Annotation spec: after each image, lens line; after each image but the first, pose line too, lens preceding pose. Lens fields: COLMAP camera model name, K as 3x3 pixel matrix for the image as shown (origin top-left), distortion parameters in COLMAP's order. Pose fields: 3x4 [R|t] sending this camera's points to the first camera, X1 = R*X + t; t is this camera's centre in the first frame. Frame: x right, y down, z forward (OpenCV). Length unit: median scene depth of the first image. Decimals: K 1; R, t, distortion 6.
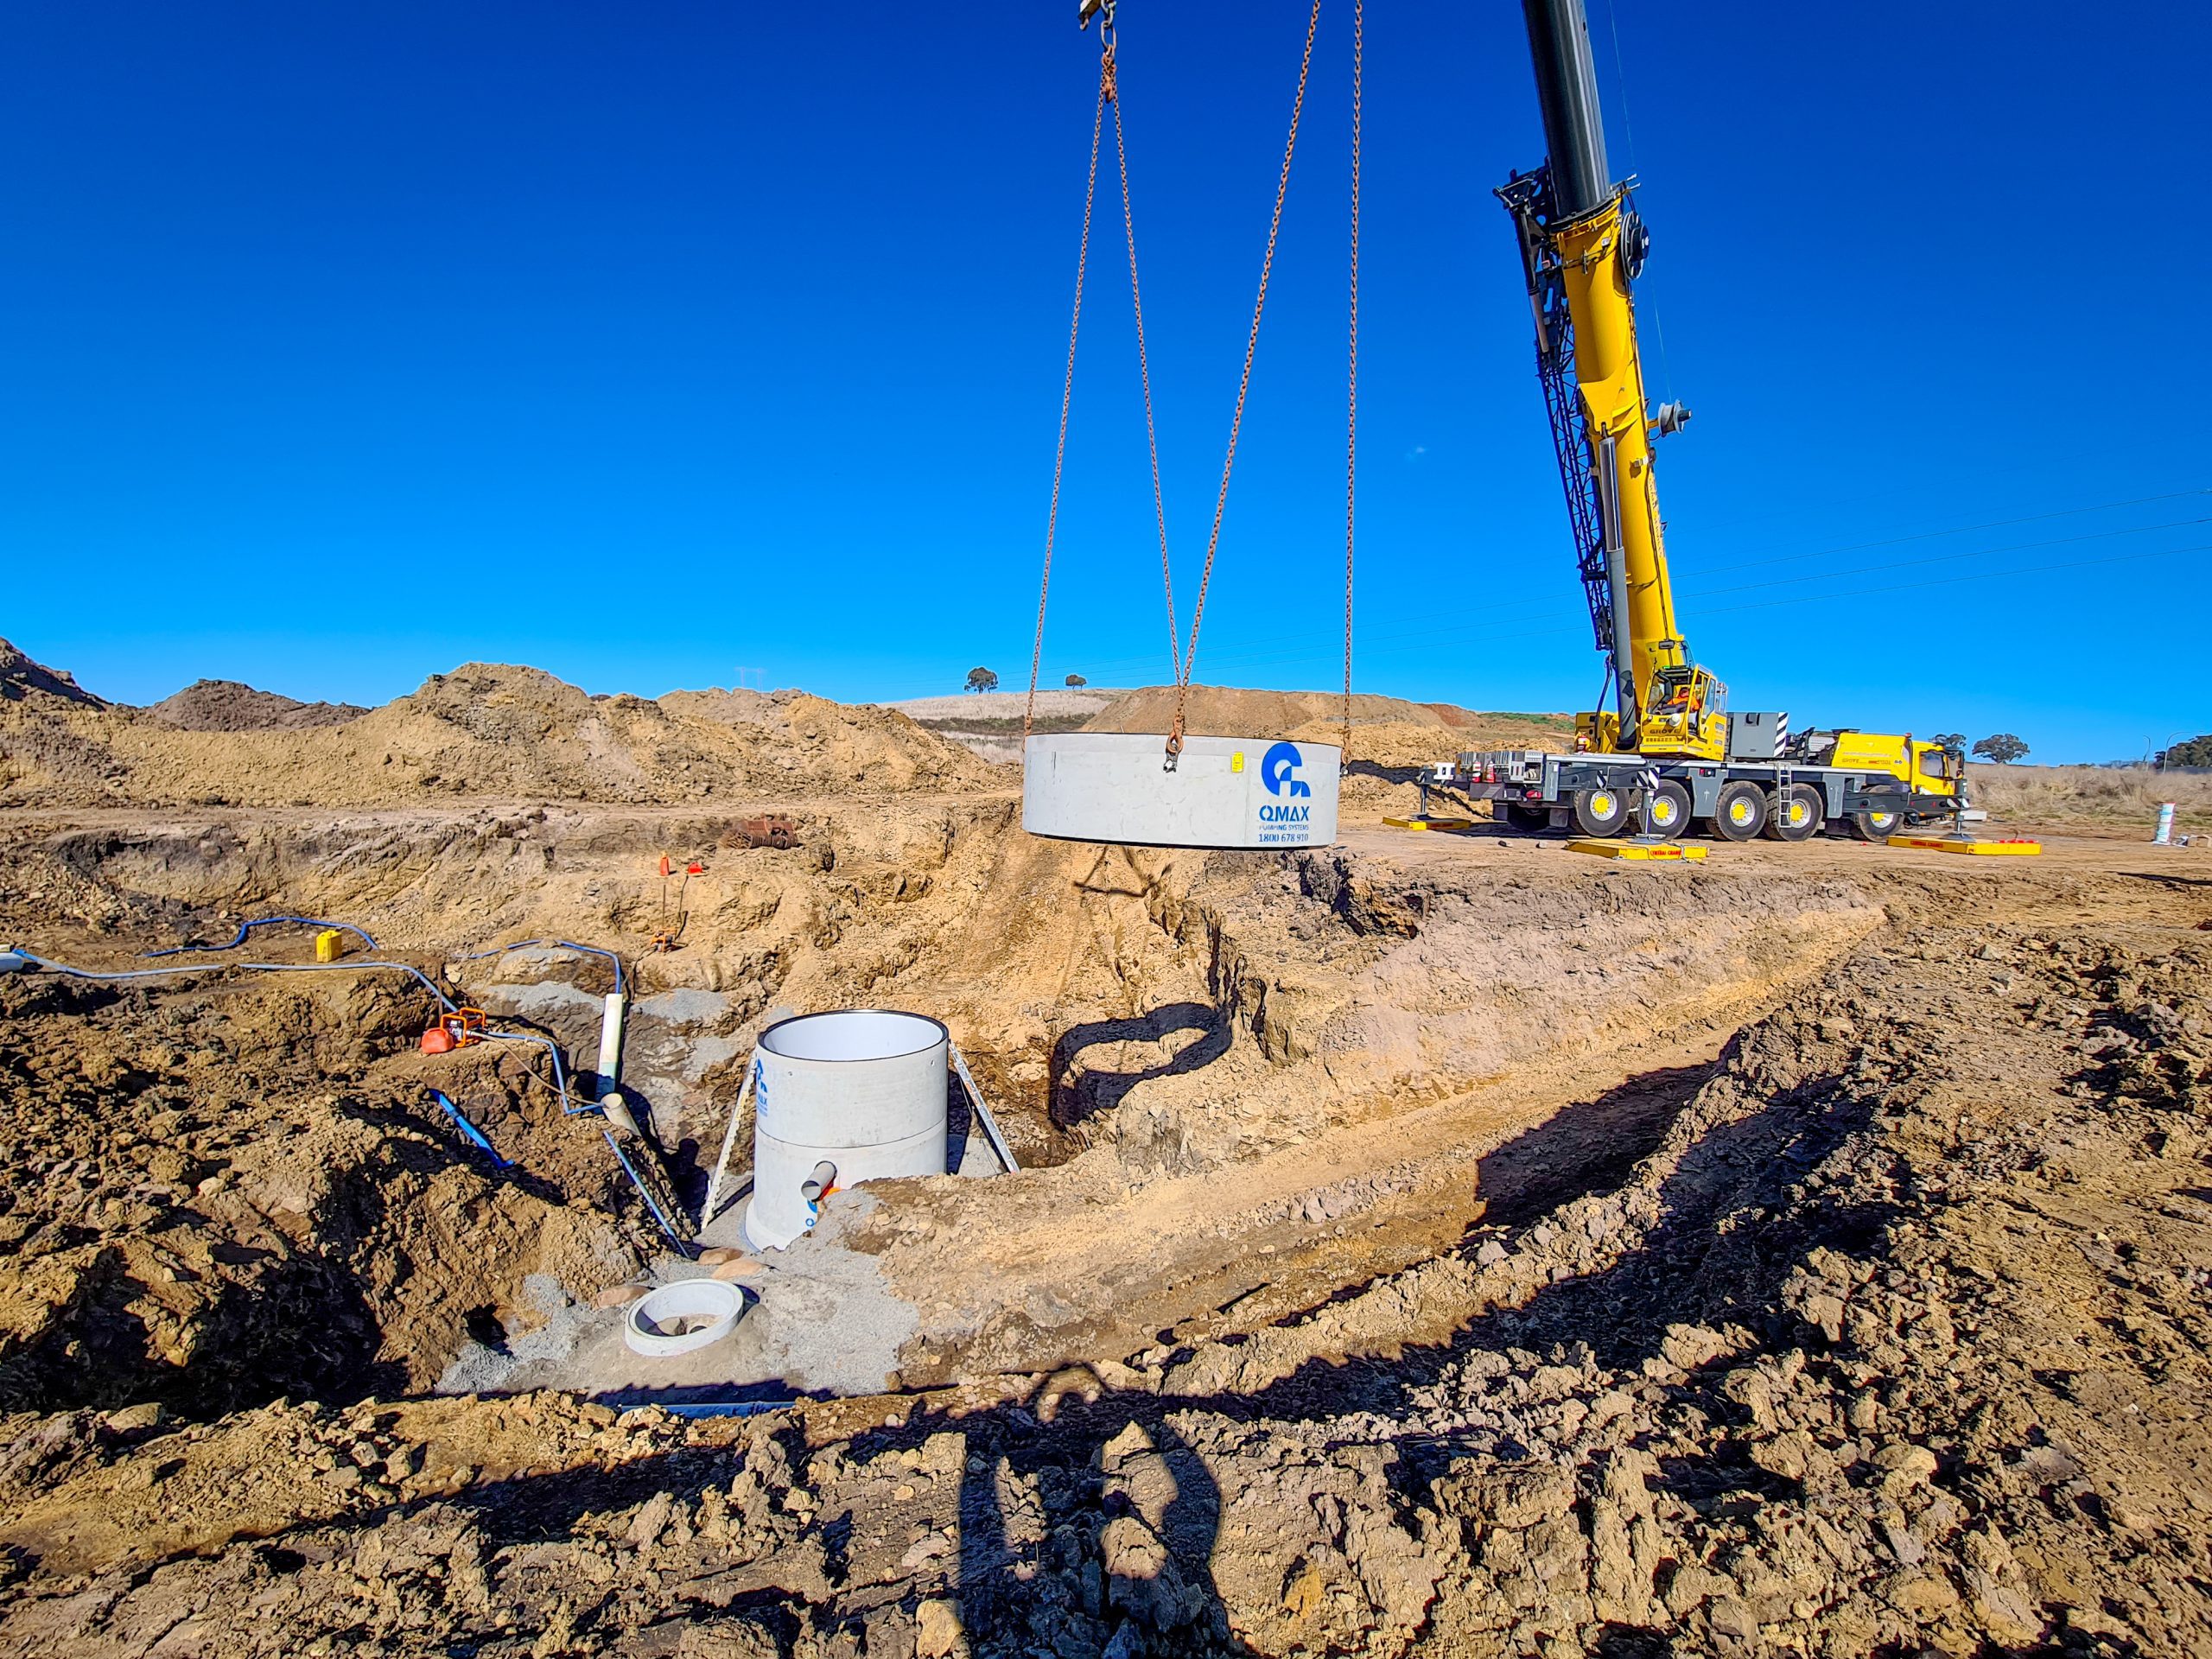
lens RADIAL K [[902.2, 0, 1099.6], [0, 902.2, 845.6], [0, 0, 1]] dist [-0.005563, 0.000739]
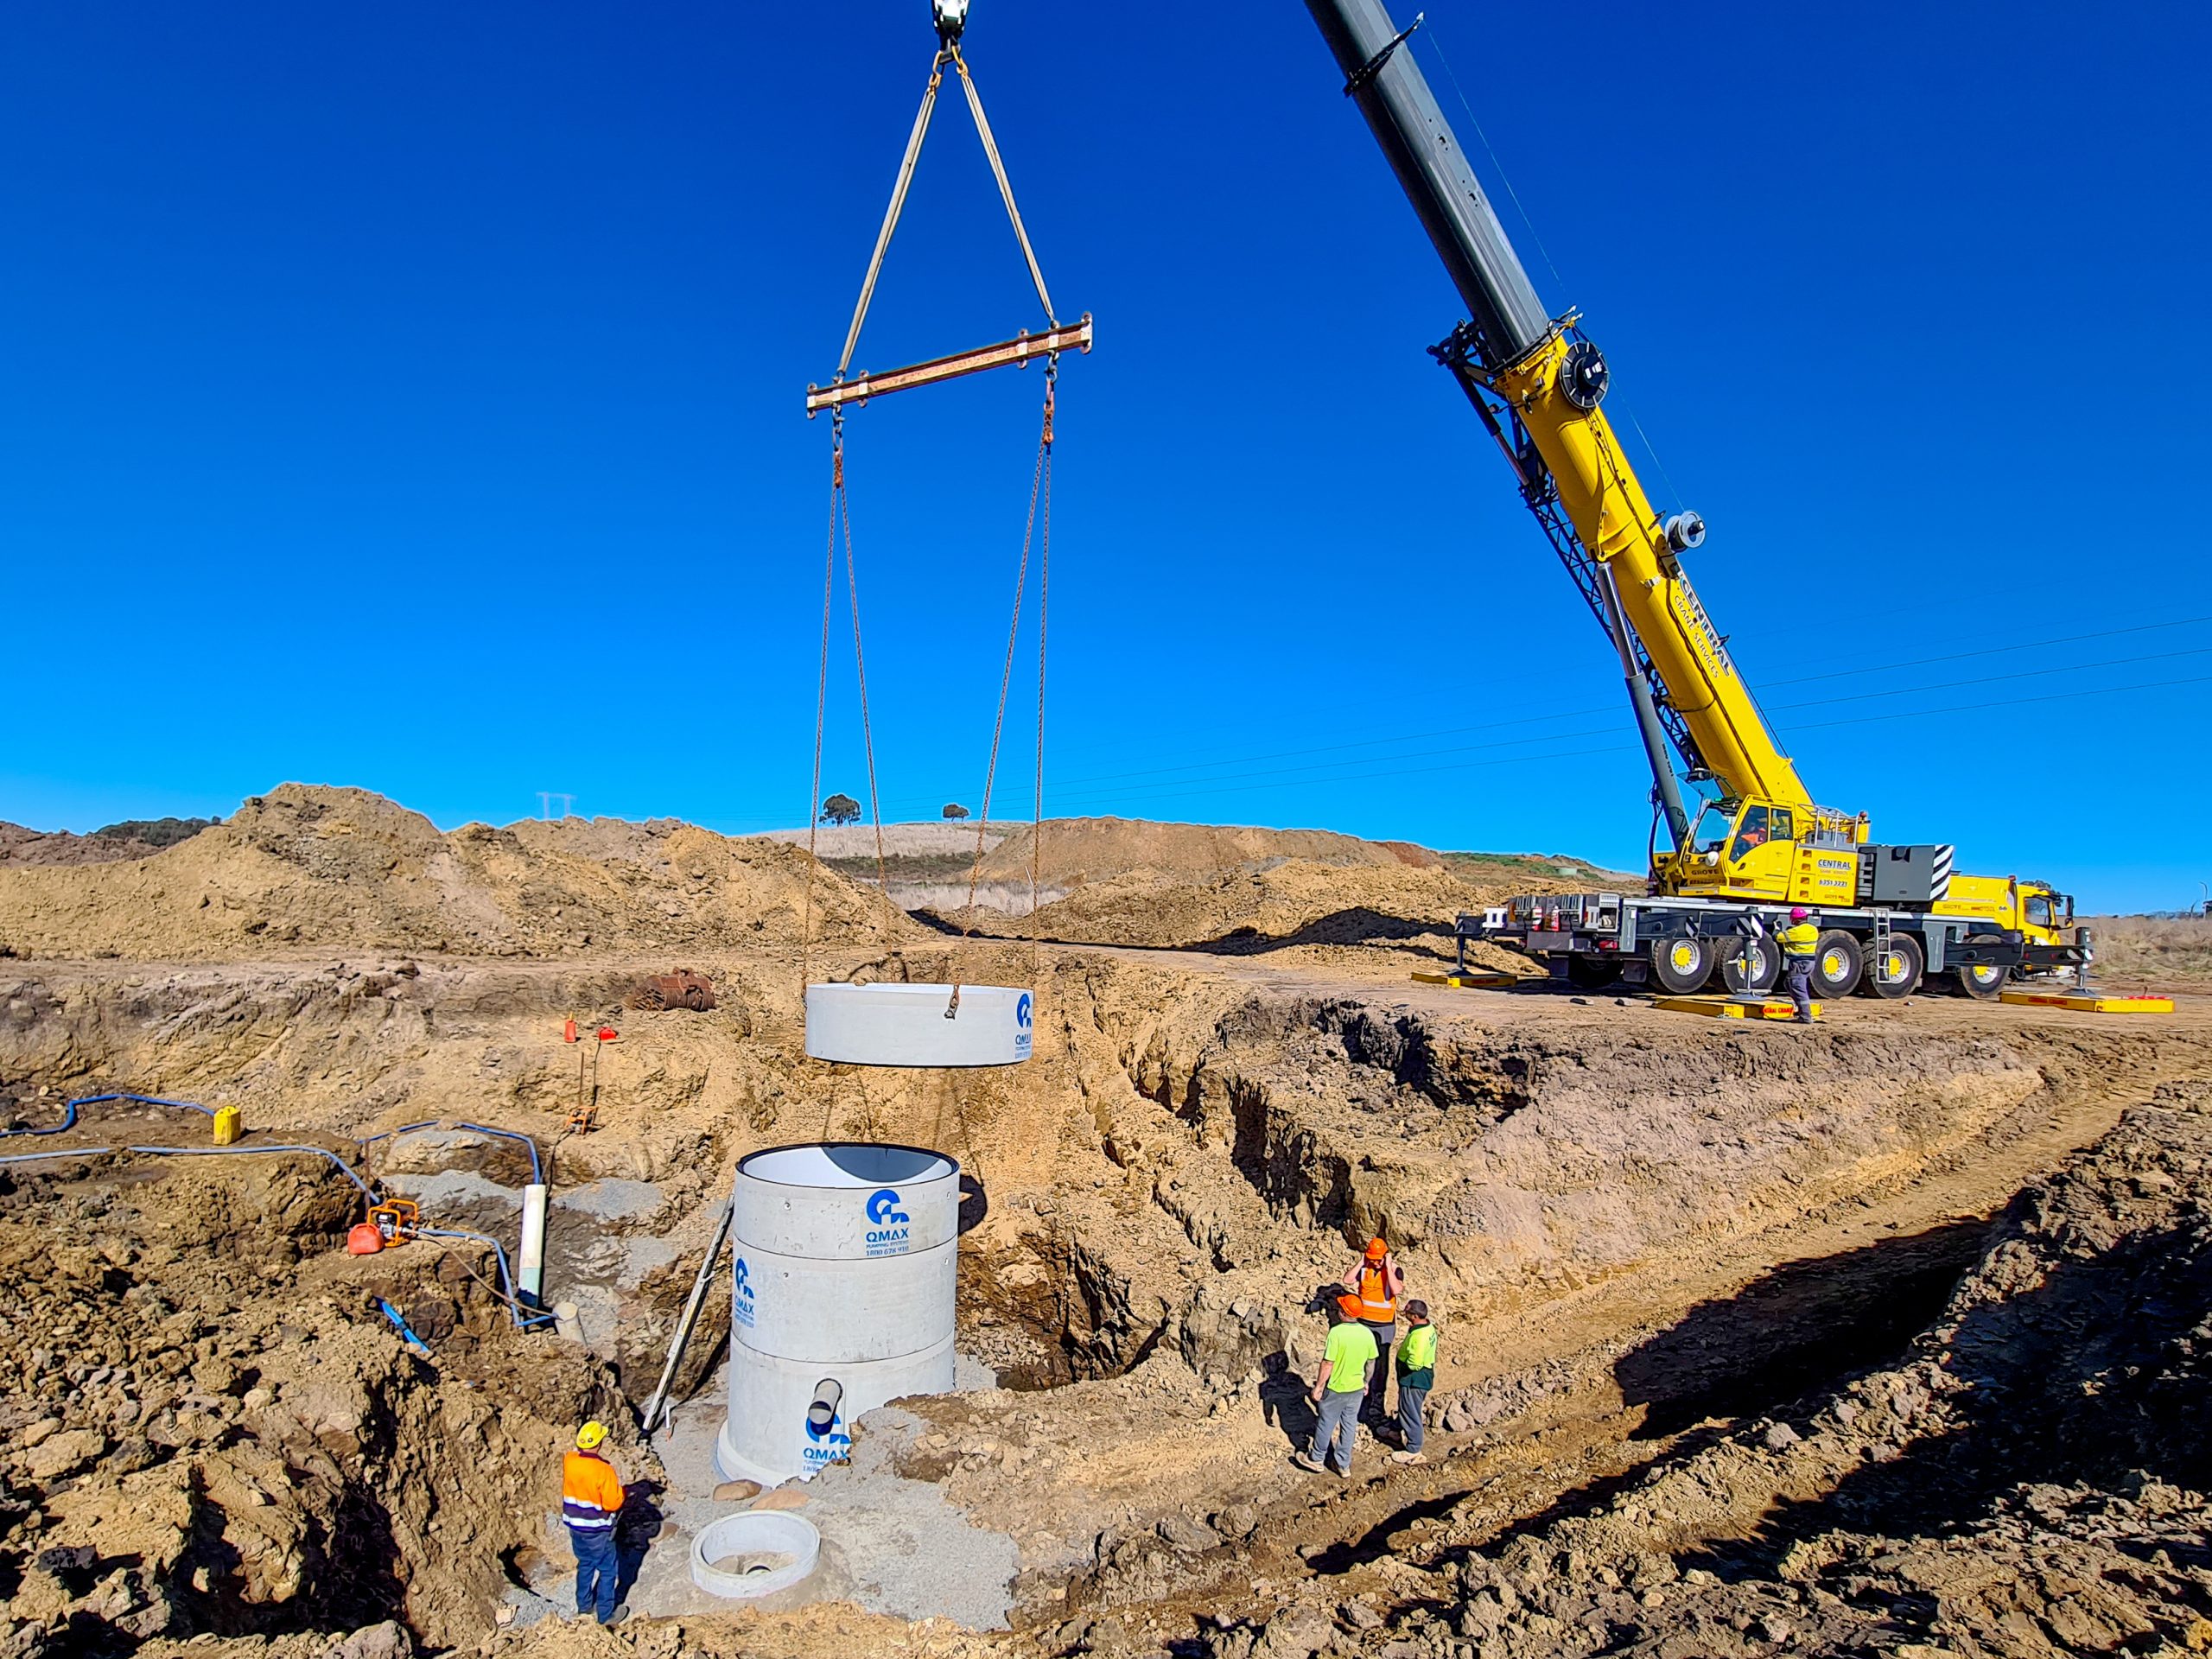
lens RADIAL K [[1101.0, 0, 1025.8], [0, 1101.0, 994.2], [0, 0, 1]] dist [-0.004391, 0.000177]
pose [[0.998955, -0.001301, 0.045685, -0.125986], [0.002070, 0.999857, -0.016797, 0.007512], [-0.045656, 0.016874, 0.998815, -0.027633]]
